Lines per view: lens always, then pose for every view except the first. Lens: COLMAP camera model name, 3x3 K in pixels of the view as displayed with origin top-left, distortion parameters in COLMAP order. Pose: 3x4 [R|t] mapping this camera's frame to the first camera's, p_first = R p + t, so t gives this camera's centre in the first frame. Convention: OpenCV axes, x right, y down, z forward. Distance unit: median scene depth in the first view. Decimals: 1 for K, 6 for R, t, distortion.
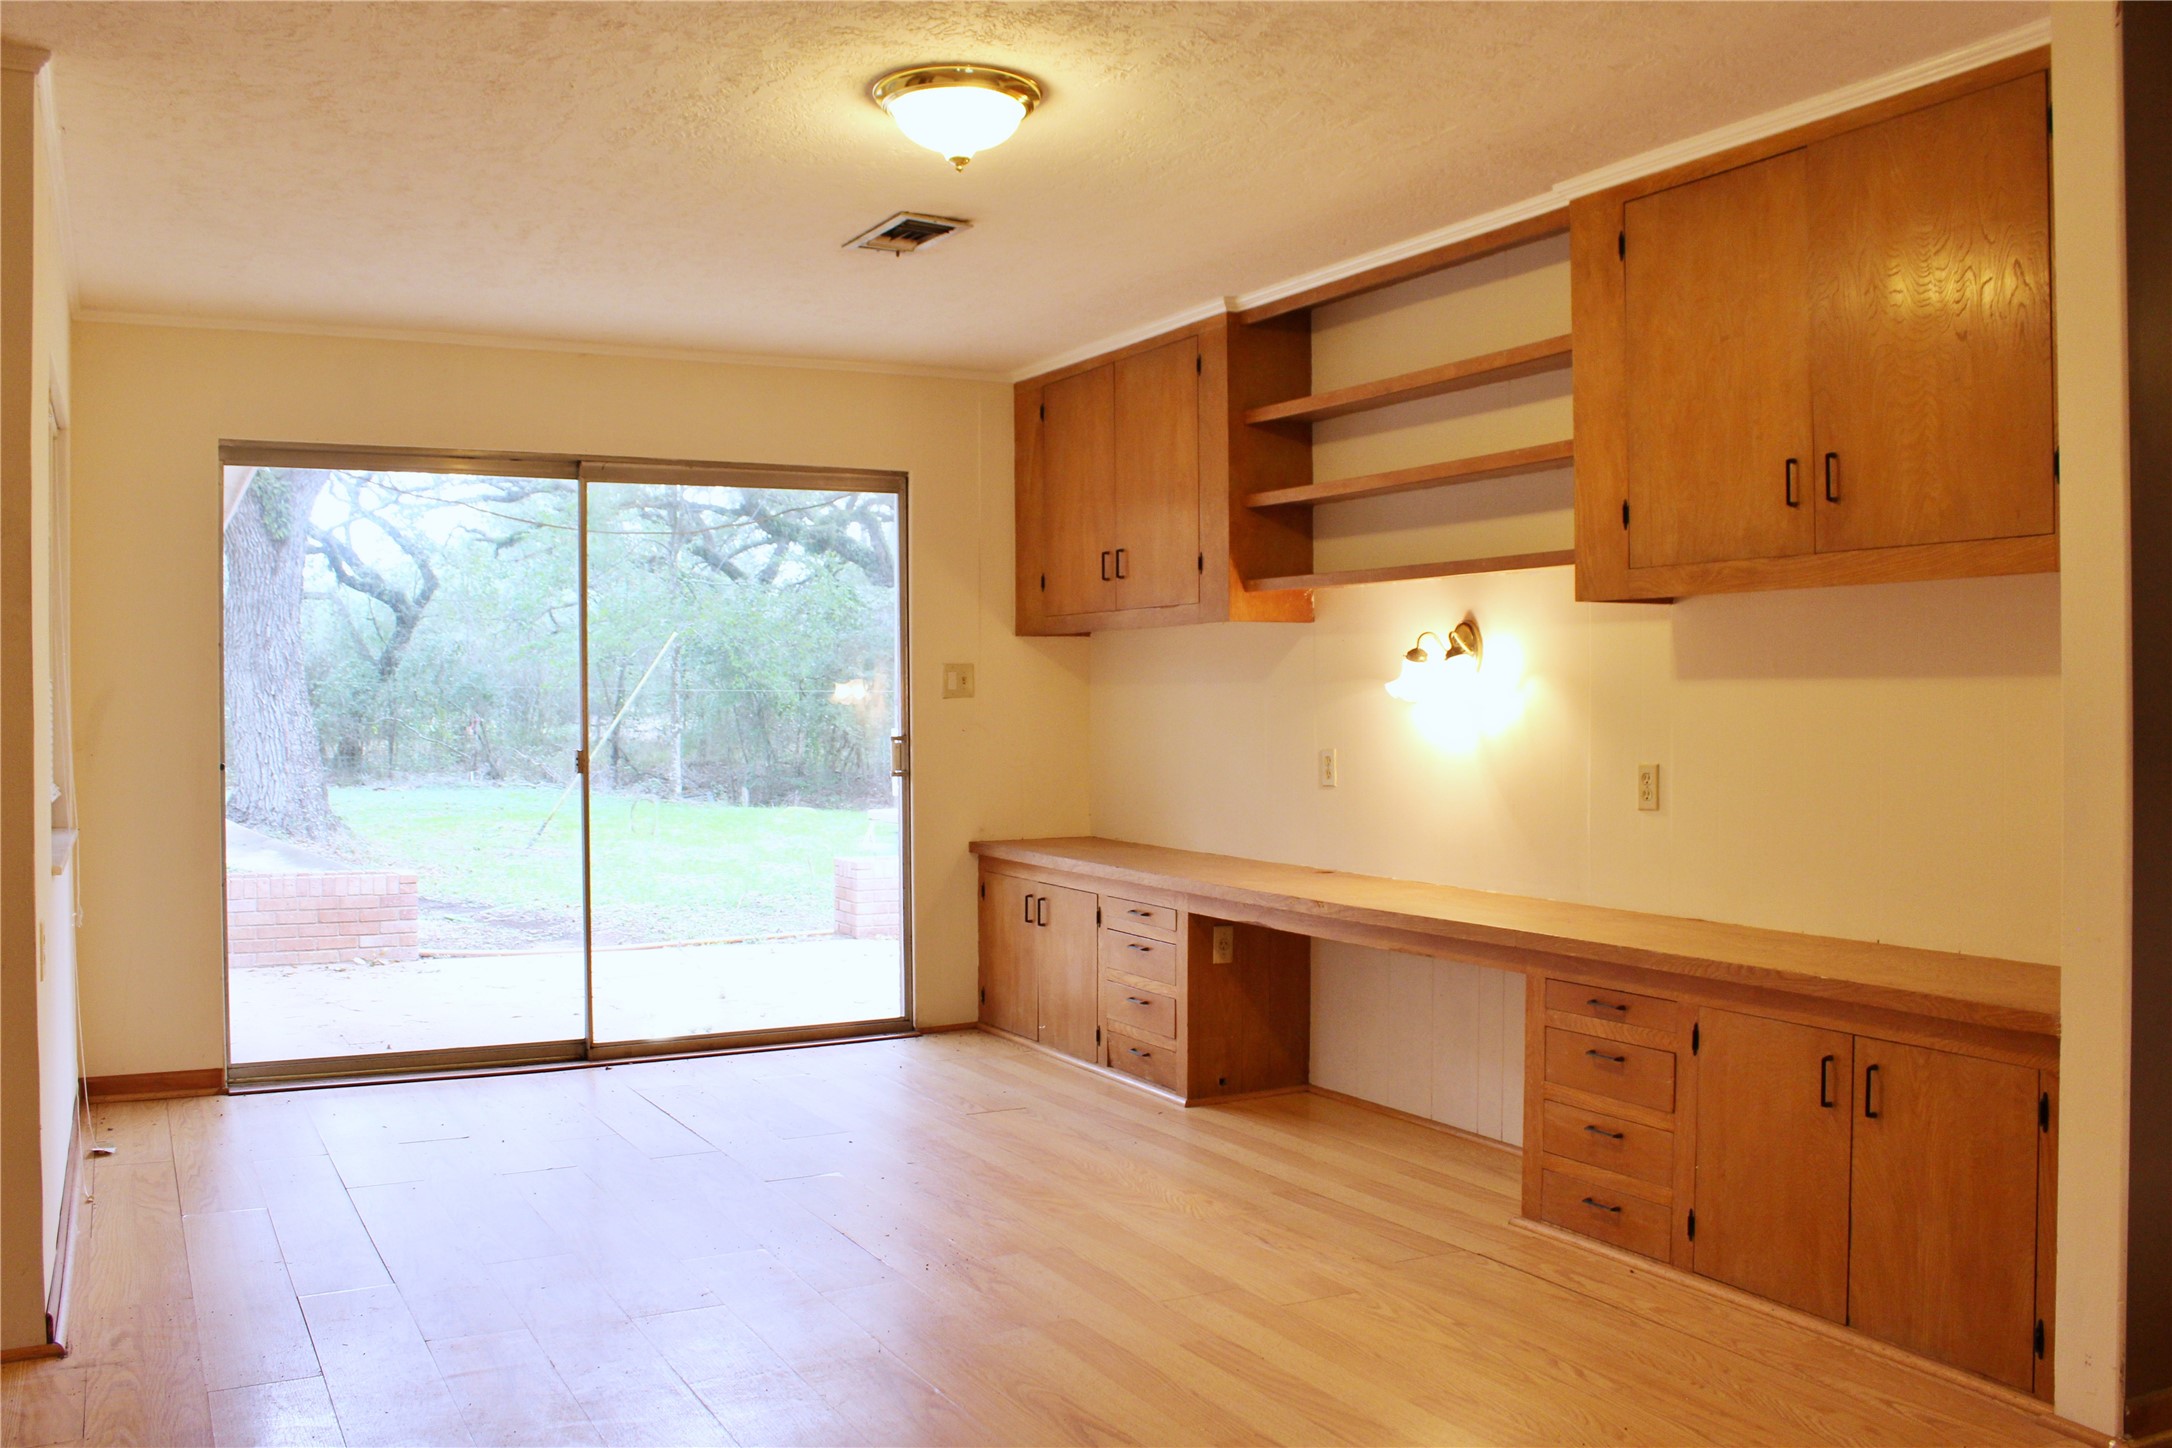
lens RADIAL K [[1888.9, 0, 1053.7], [0, 1888.9, 719.4], [0, 0, 1]] dist [-0.181390, 0.172508]
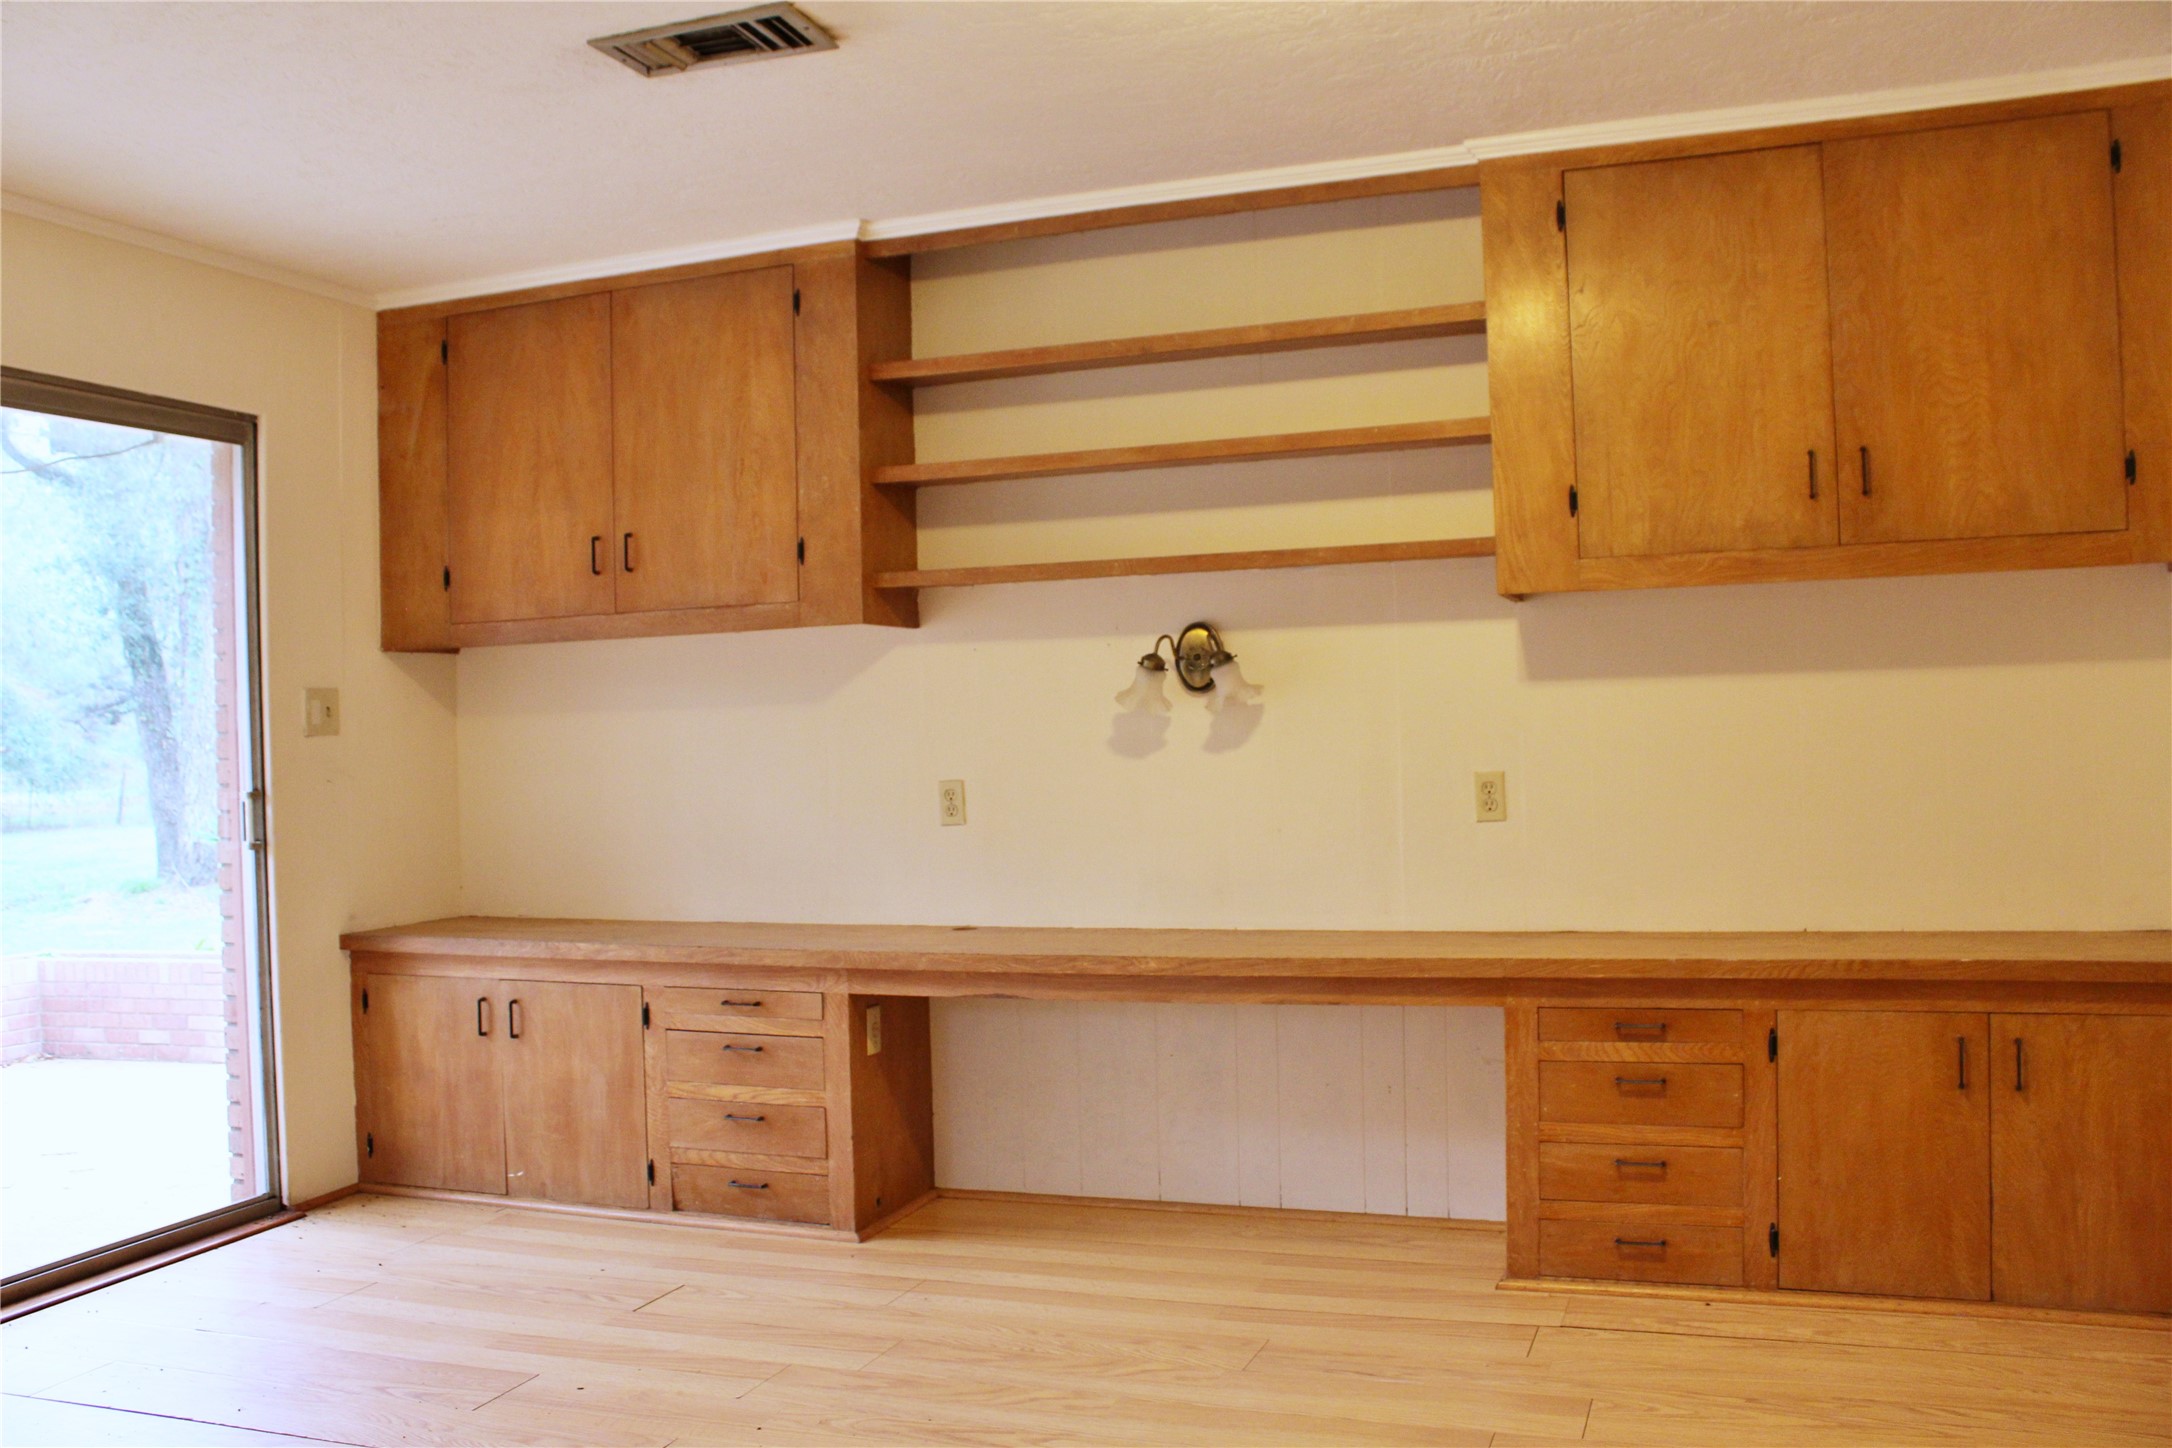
lens RADIAL K [[1850.5, 0, 1086.0], [0, 1850.5, 724.0], [0, 0, 1]] dist [-0.159837, 0.154006]
pose [[0.735786, -0.014068, 0.677068, -0.494268], [0.034090, 0.999286, -0.016284, 0.008371], [-0.676356, 0.035063, 0.735740, 0.488683]]
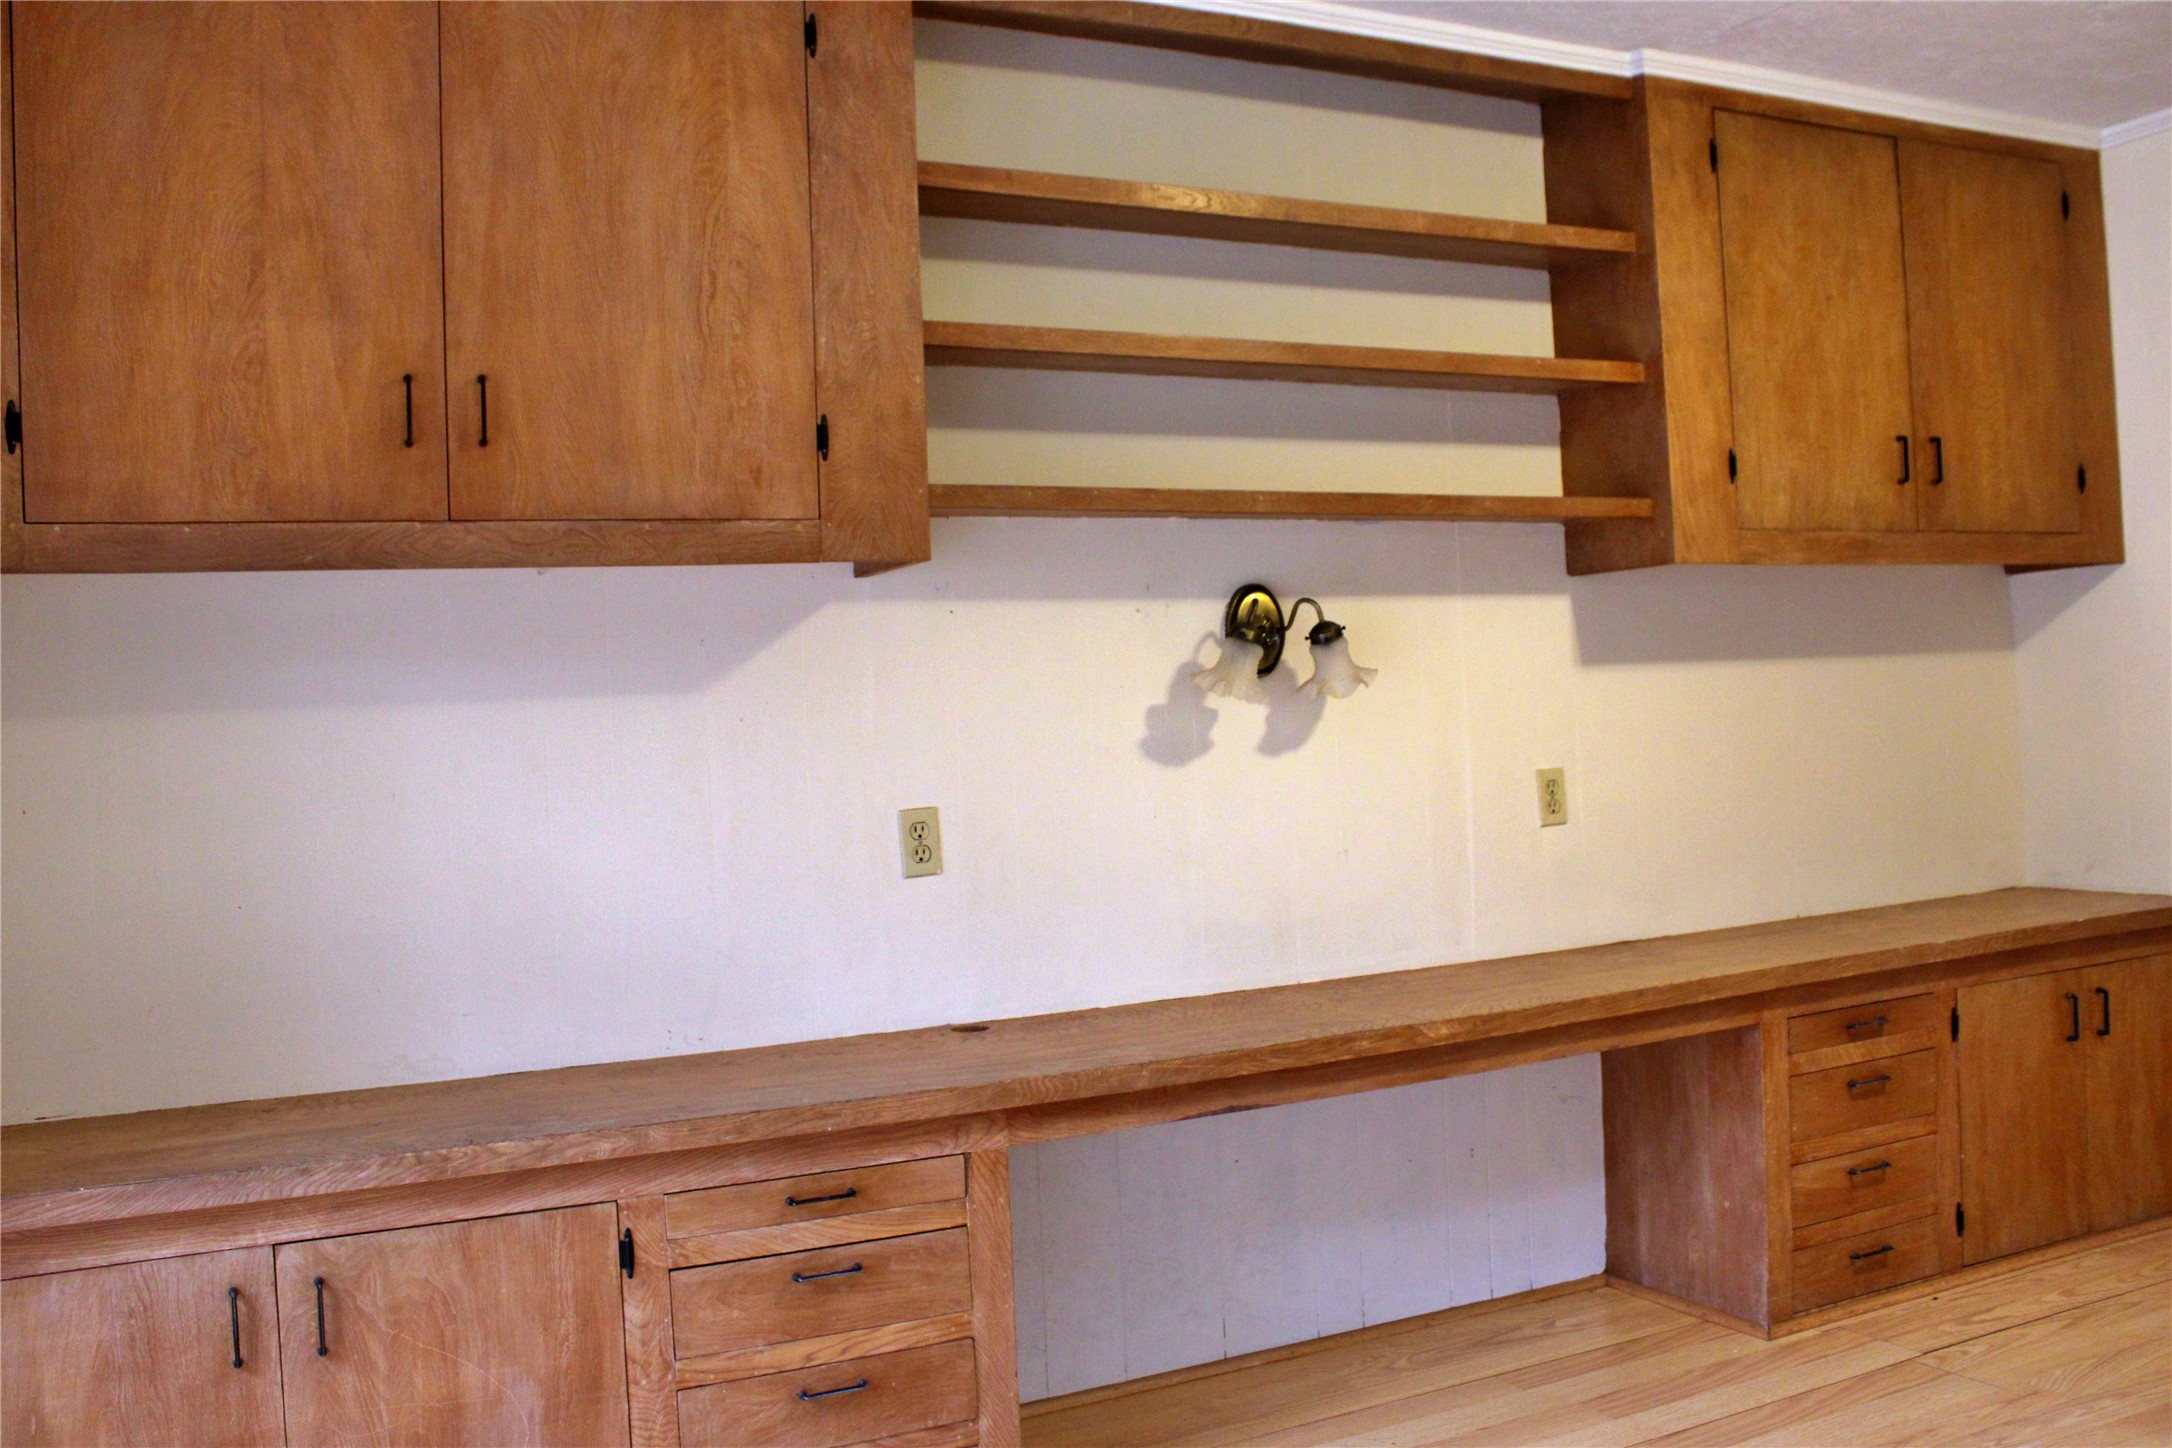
lens RADIAL K [[1915.9, 0, 1086.0], [0, 1915.9, 724.0], [0, 0, 1]] dist [-0.168923, 0.164461]
pose [[0.012991, 0.000894, 0.999915, -0.561651], [0.058892, 0.998263, -0.001657, -0.007118], [-0.998180, 0.058908, 0.012916, 1.285735]]
